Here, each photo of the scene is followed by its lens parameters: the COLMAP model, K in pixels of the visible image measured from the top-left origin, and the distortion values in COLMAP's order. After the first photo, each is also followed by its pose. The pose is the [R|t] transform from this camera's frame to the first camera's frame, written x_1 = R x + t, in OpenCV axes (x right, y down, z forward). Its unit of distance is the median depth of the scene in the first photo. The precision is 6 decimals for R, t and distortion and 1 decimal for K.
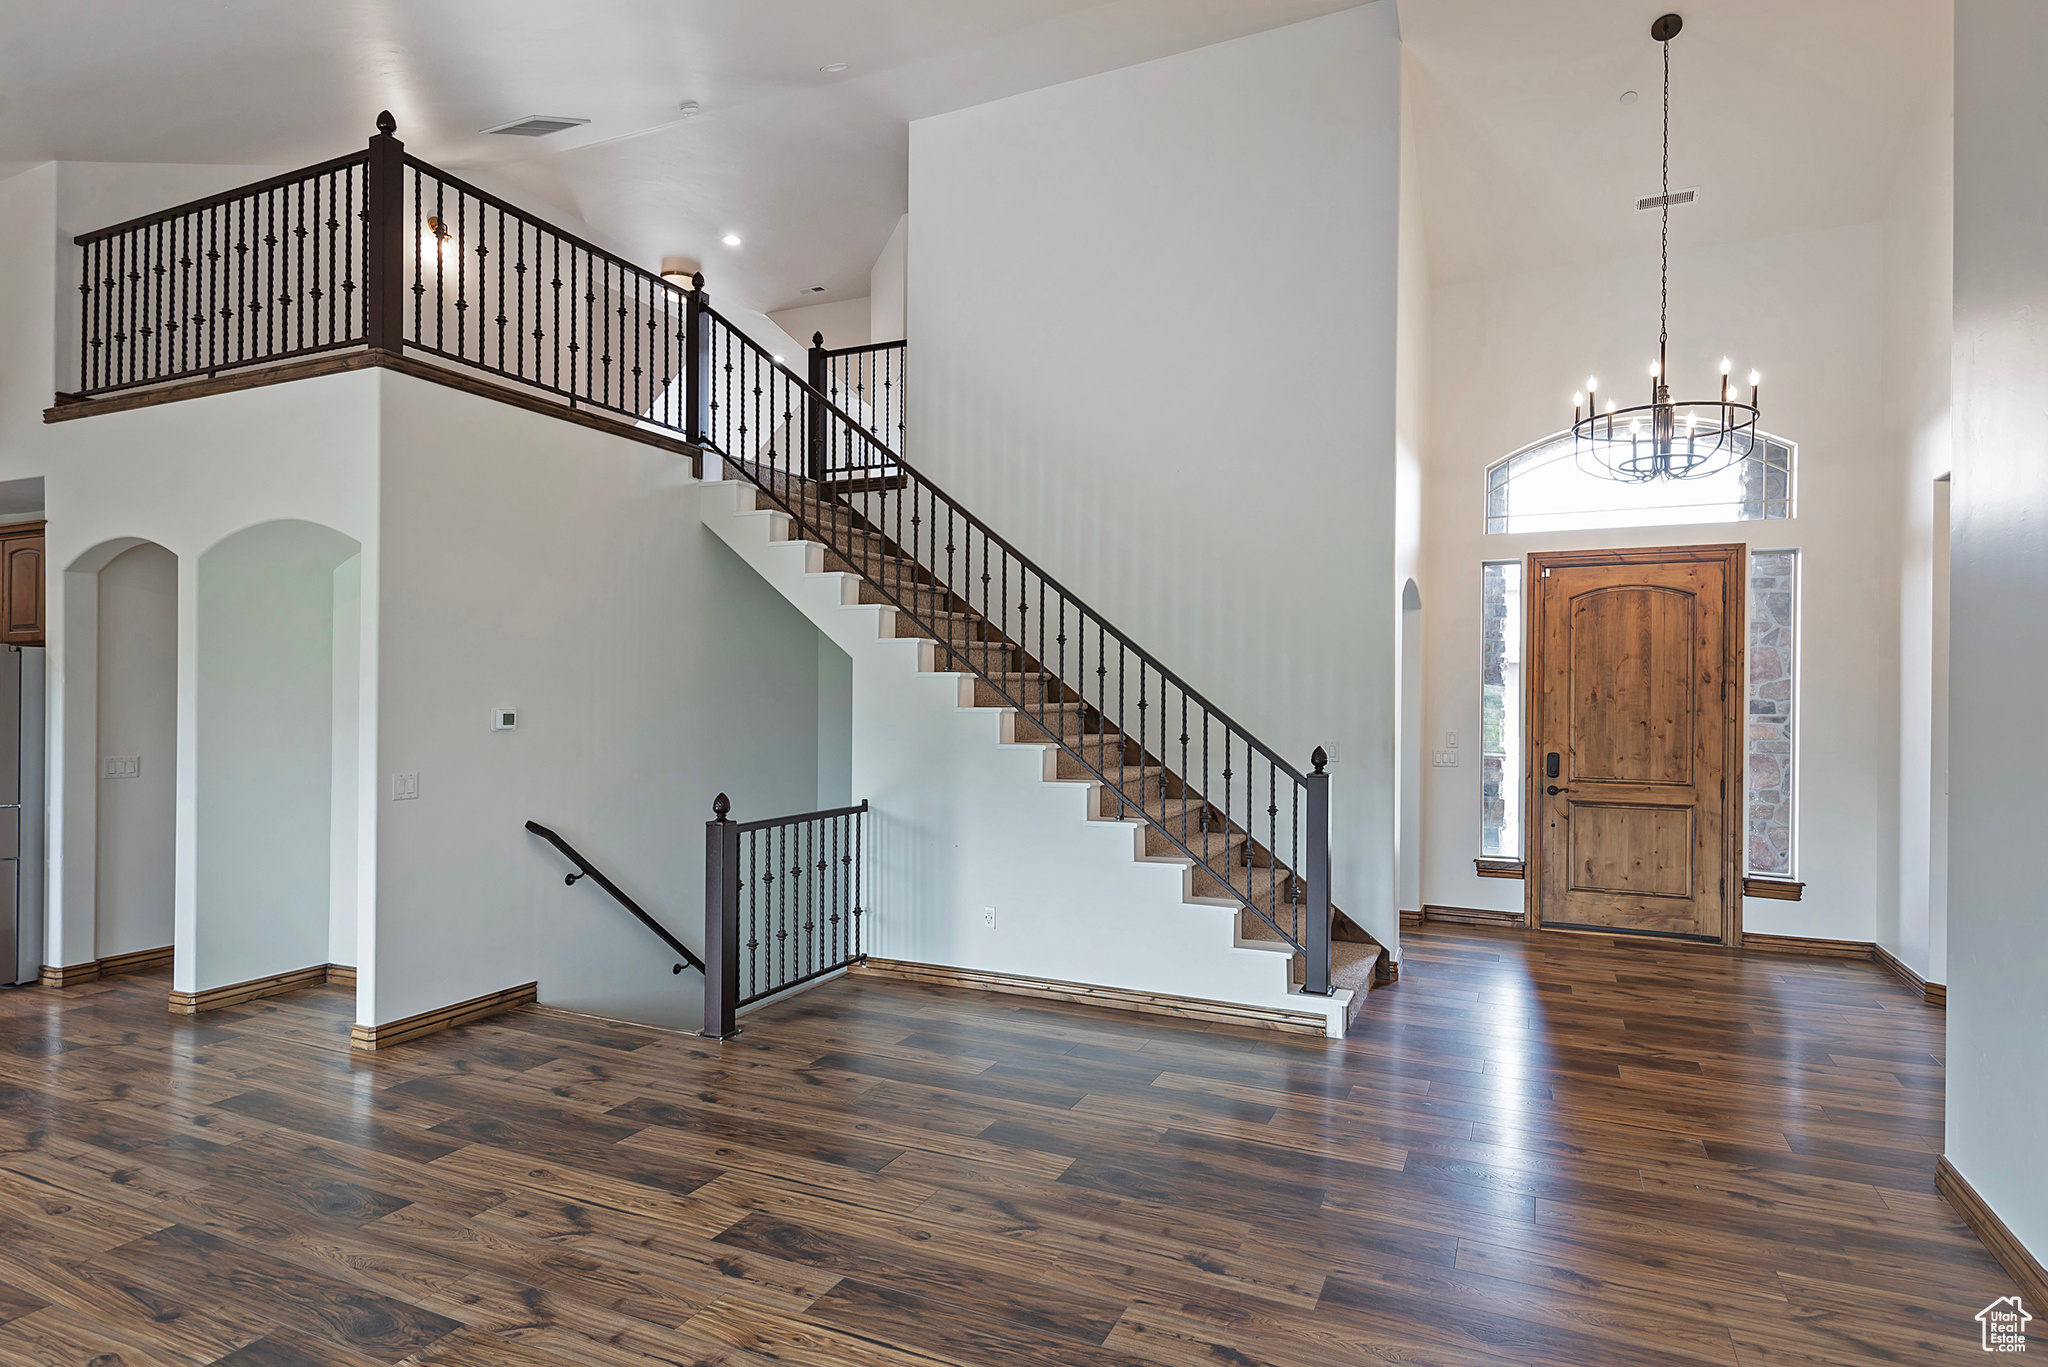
lens RADIAL K [[1104.8, 0, 1025.1], [0, 1104.8, 692.1], [0, 0, 1]] dist [0.033103, -0.016737]
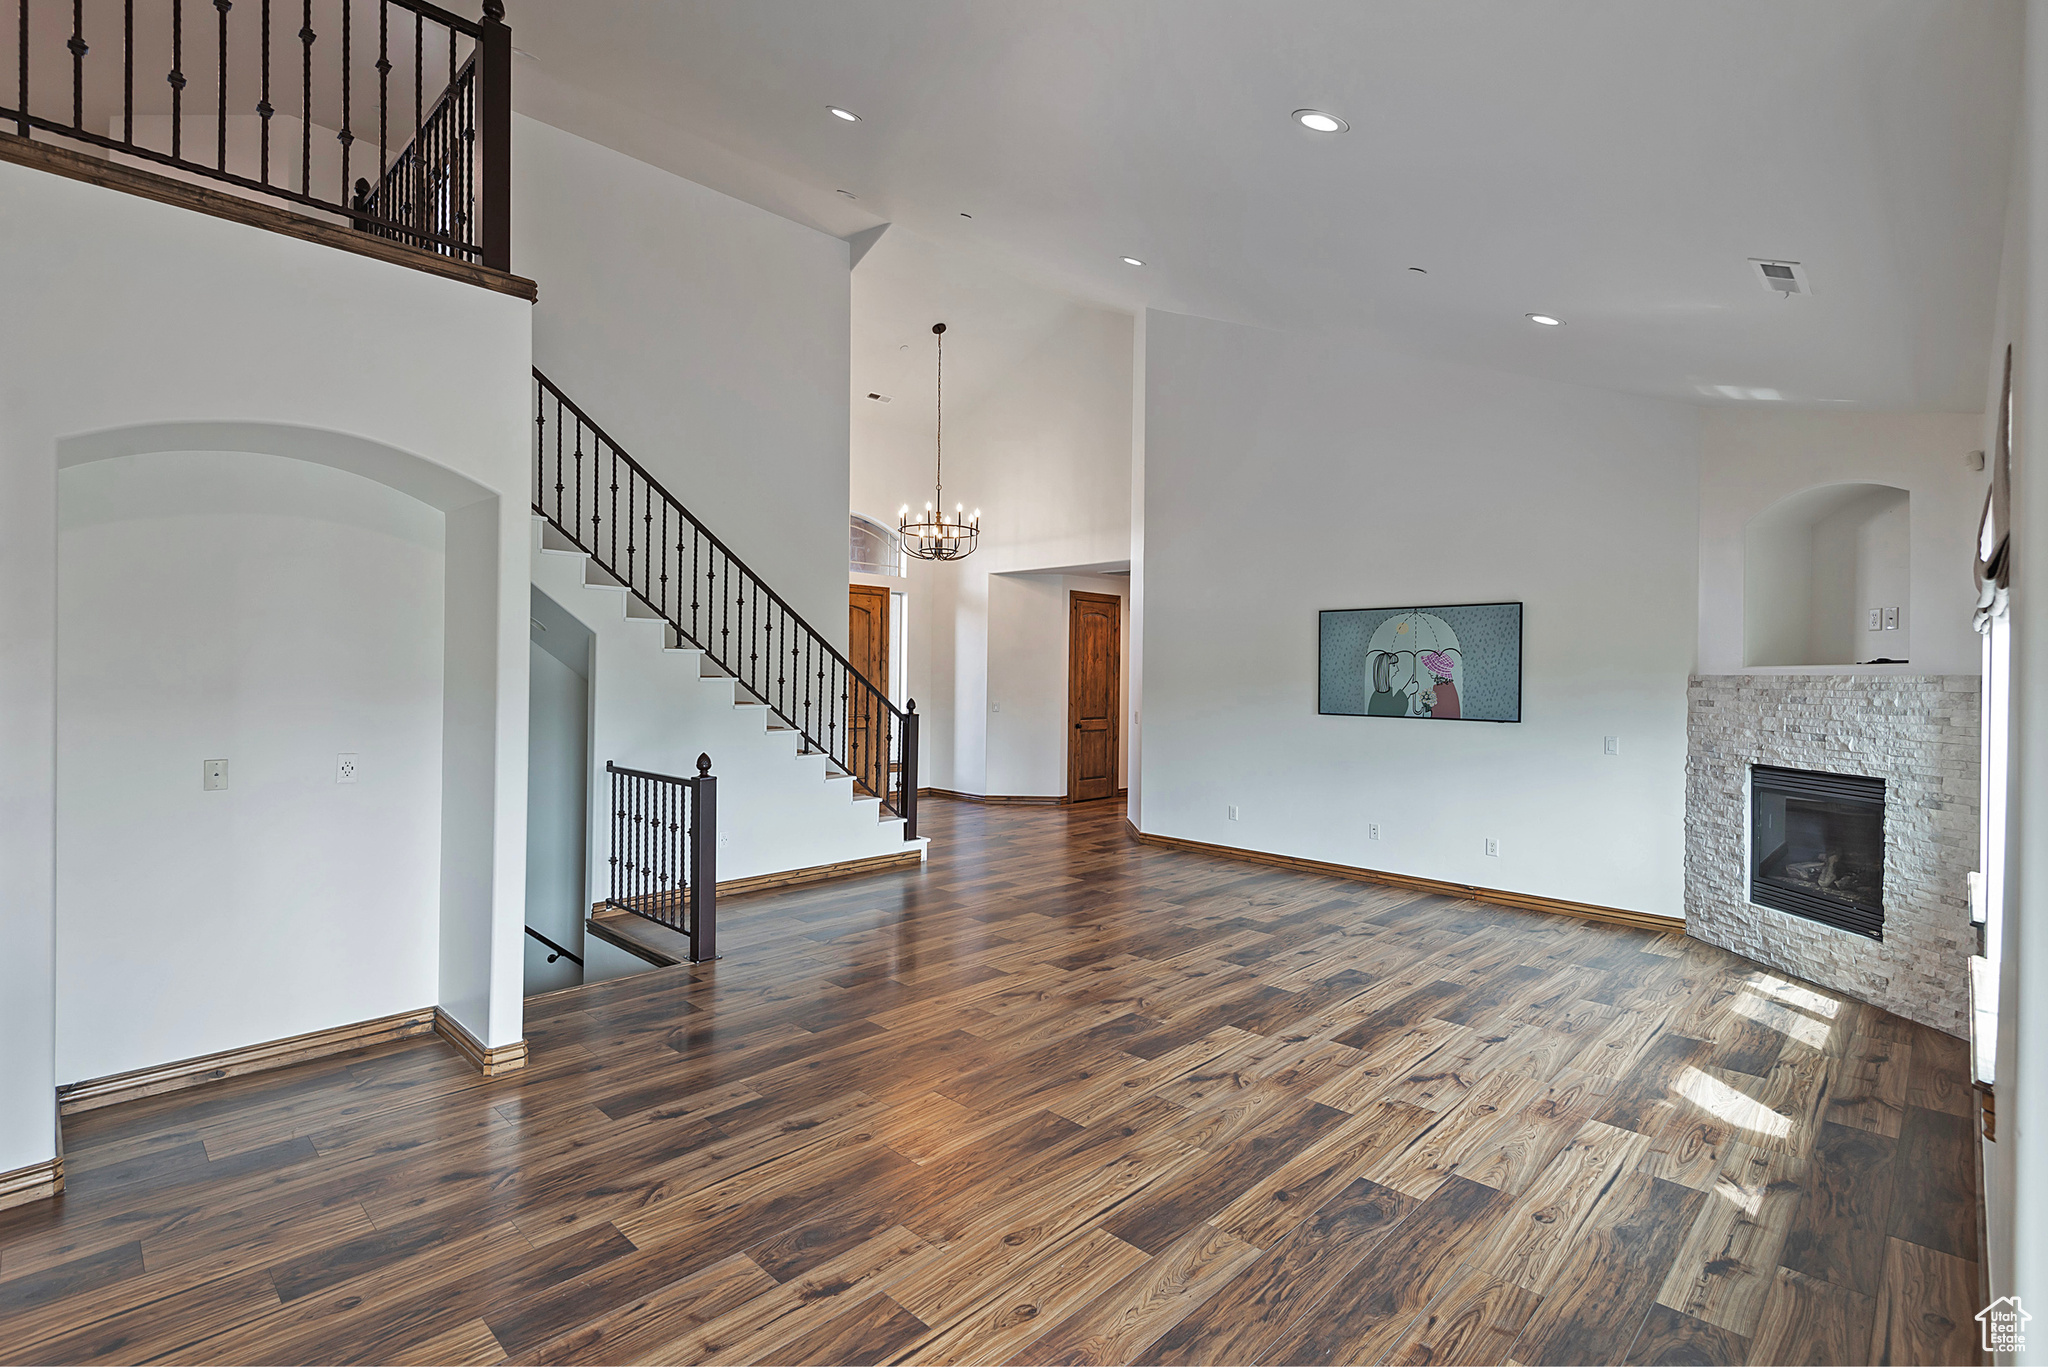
lens RADIAL K [[955.6, 0, 985.5], [0, 955.6, 669.7], [0, 0, 1]] dist [0.023268, -0.014139]
pose [[0.347142, -0.001125, 0.937812, -1.163158], [-0.012837, 0.999900, 0.005951, -0.007514], [-0.937725, -0.014105, 0.347093, 0.380862]]
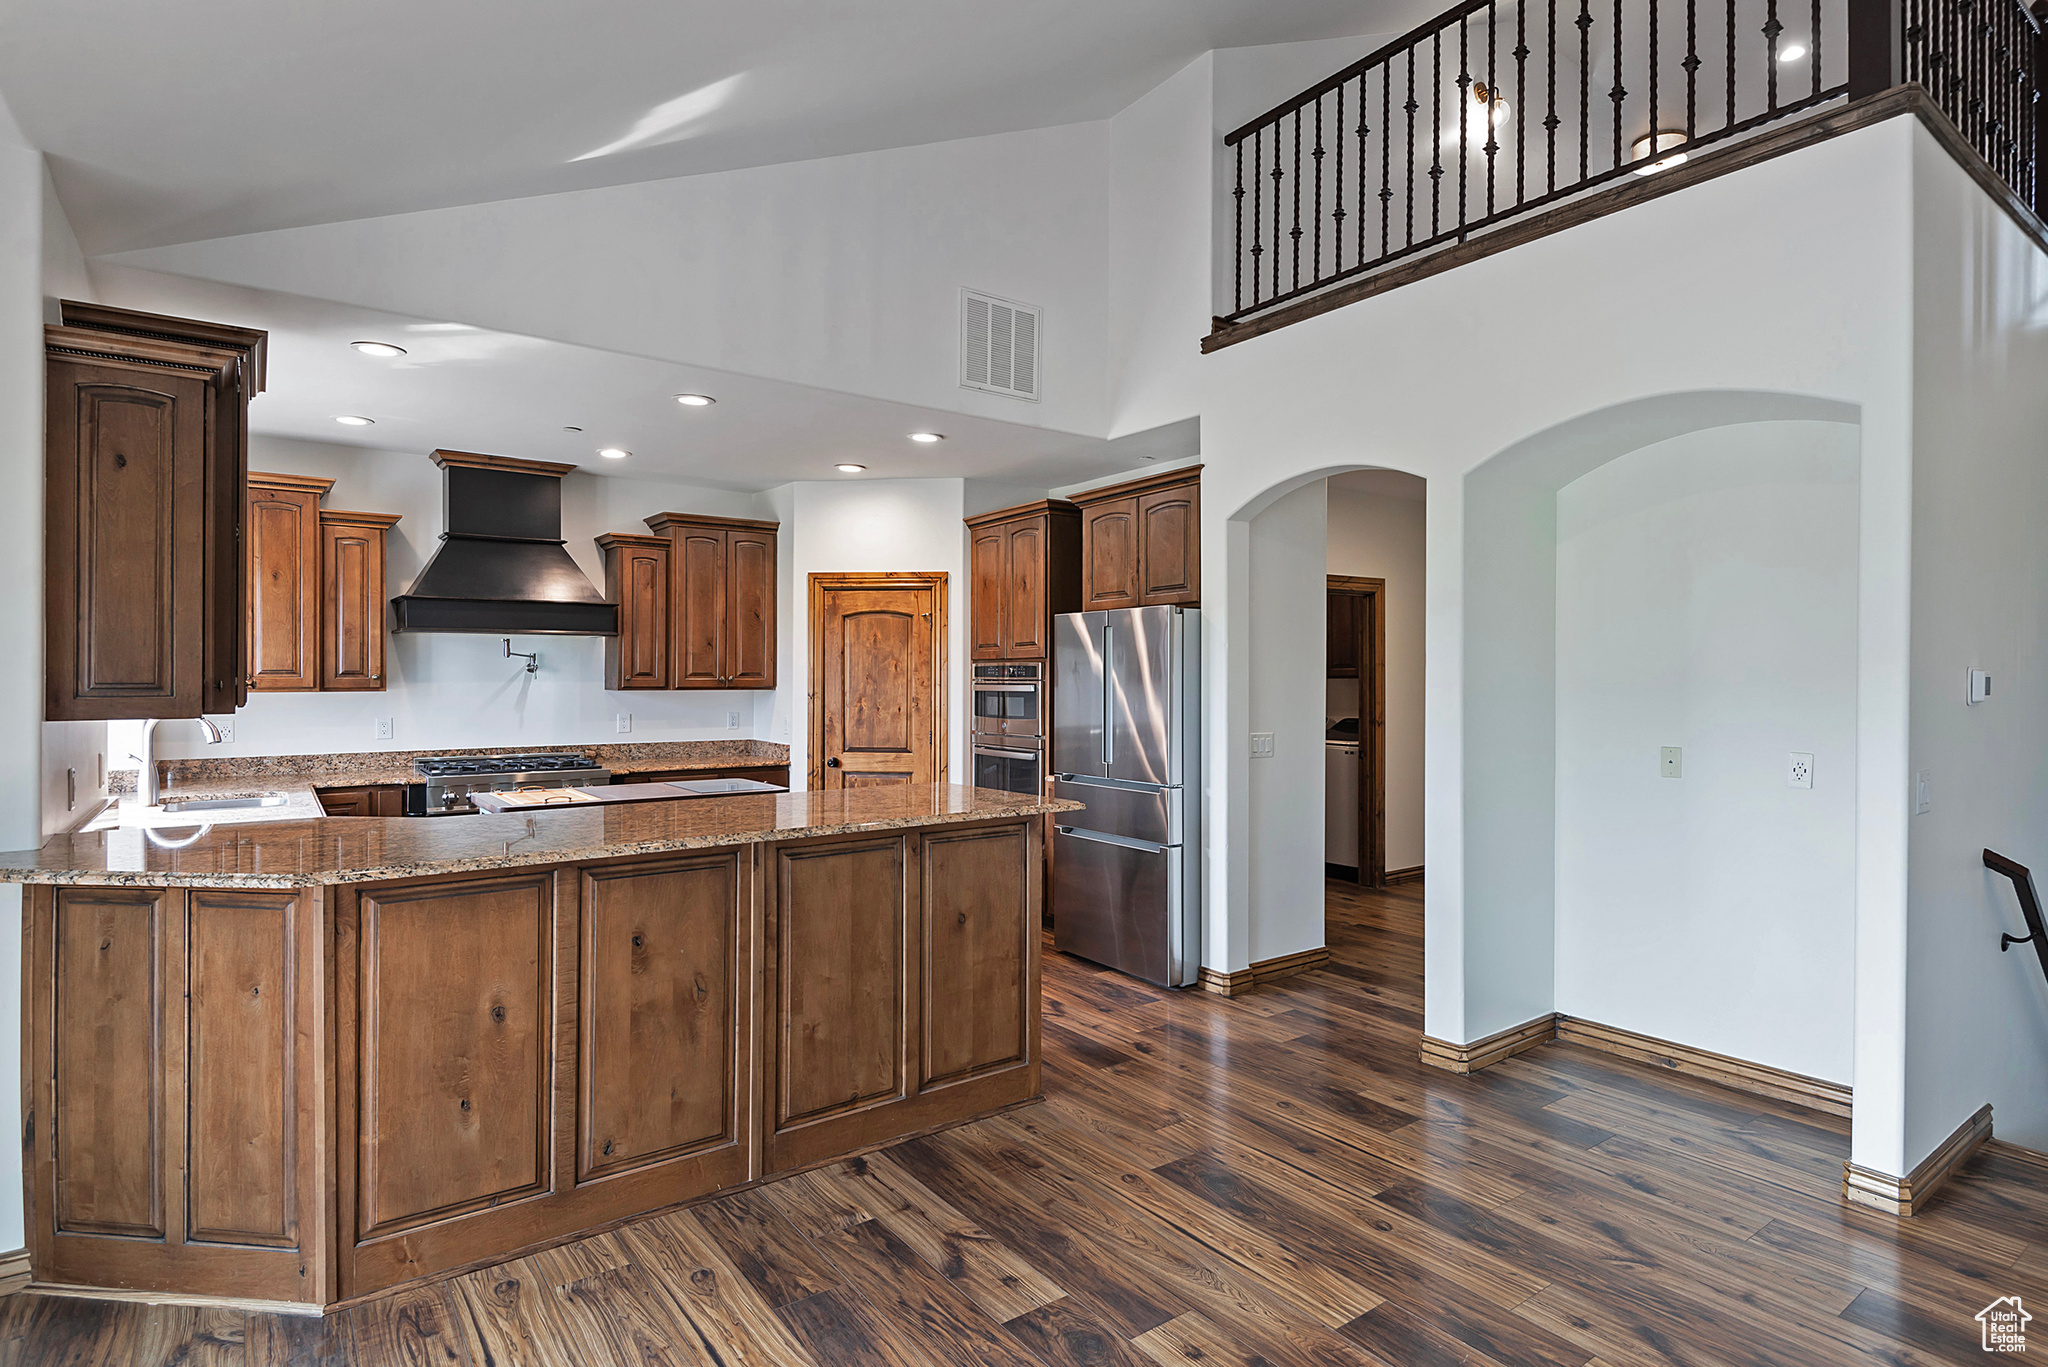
lens RADIAL K [[1076.2, 0, 1061.8], [0, 1076.2, 676.3], [0, 0, 1]] dist [0.027851, -0.017540]
pose [[0.881511, -0.007637, -0.472101, -0.701531], [0.008005, 0.999967, -0.001229, 0.017160], [0.472095, -0.002696, 0.881543, 0.244276]]
